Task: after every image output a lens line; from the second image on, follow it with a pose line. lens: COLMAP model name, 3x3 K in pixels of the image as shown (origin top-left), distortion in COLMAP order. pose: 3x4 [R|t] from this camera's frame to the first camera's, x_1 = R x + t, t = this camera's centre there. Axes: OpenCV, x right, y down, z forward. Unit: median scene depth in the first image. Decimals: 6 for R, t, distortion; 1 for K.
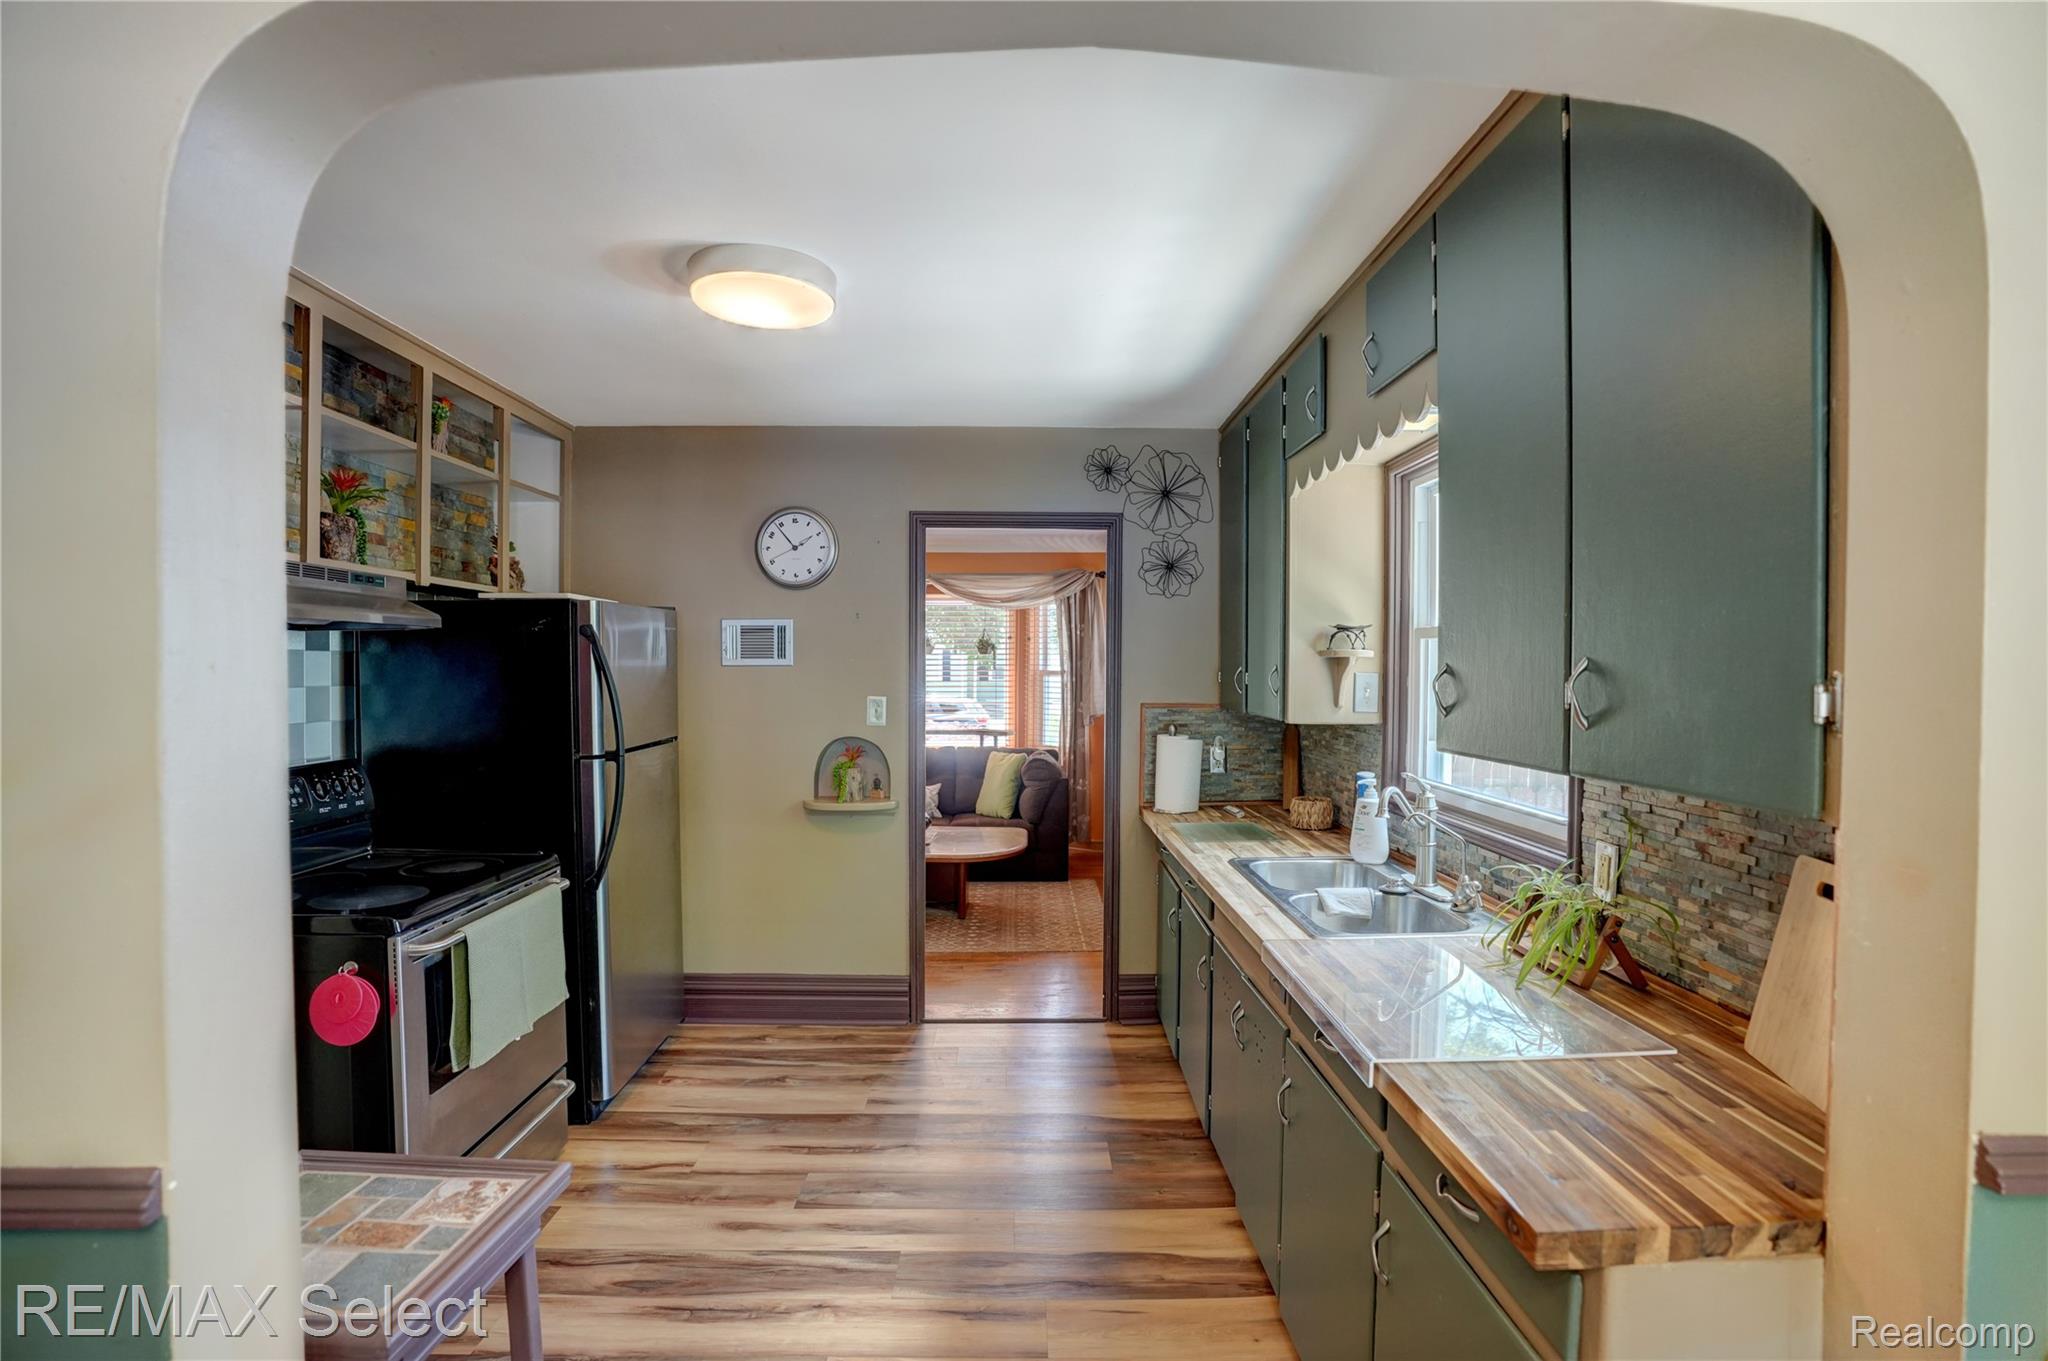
lens RADIAL K [[960.4, 0, 1024.0], [0, 960.4, 680.5], [0, 0, 1]] dist [-0.053242, 0.019785]
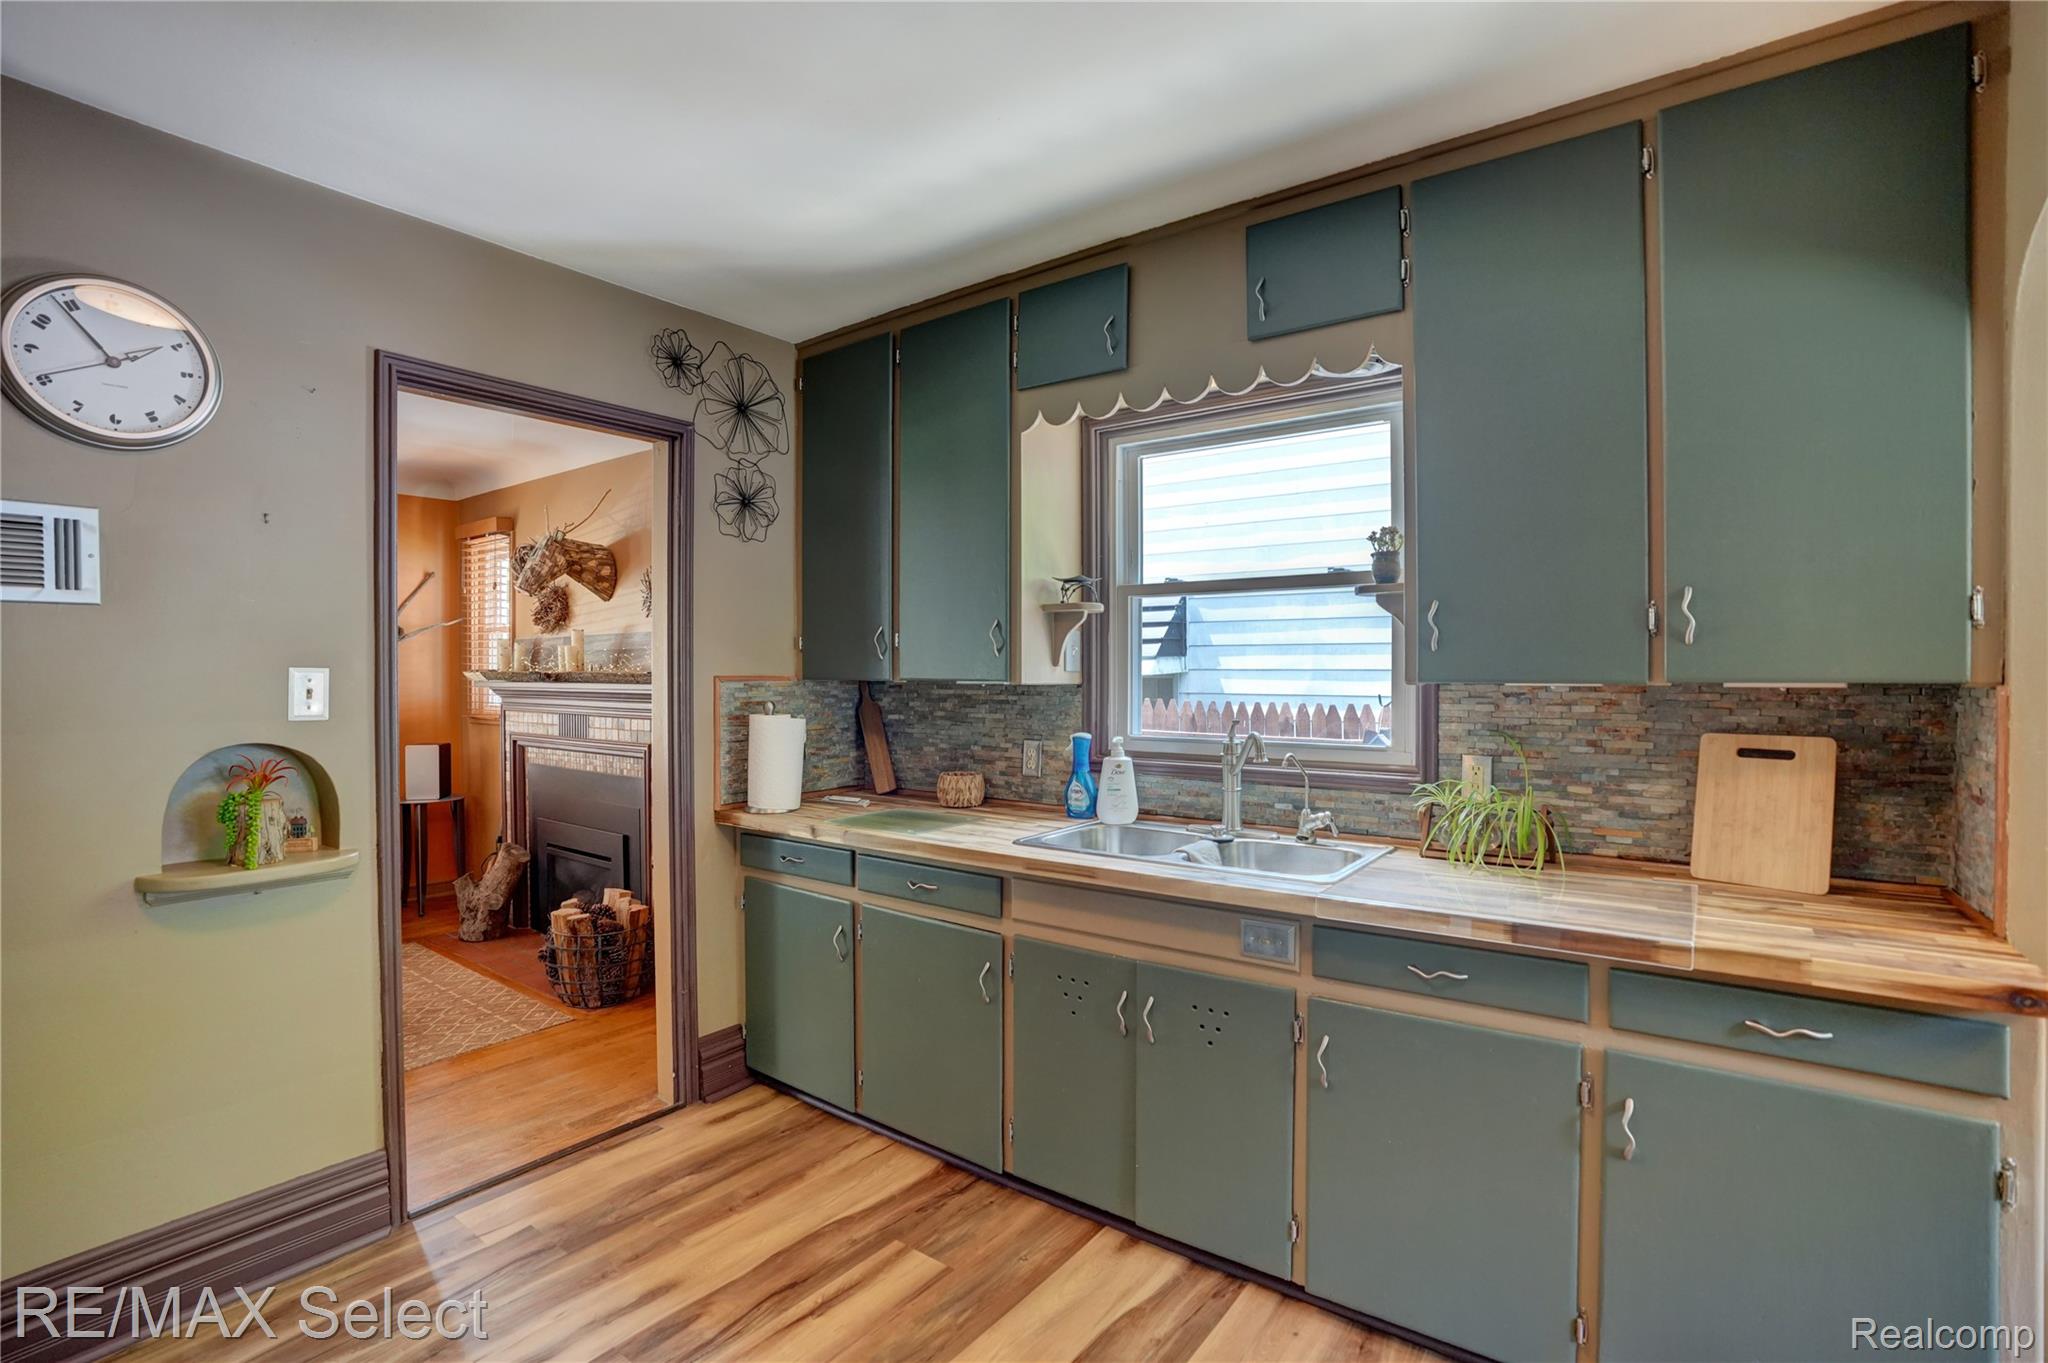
lens RADIAL K [[960.4, 0, 1024.0], [0, 960.4, 681.5], [0, 0, 1]] dist [-0.053242, 0.019785]
pose [[0.597238, -0.012935, 0.801960, -0.343340], [0.017259, 0.999846, 0.003274, 0.029902], [-0.801878, 0.011886, 0.597369, 0.350583]]
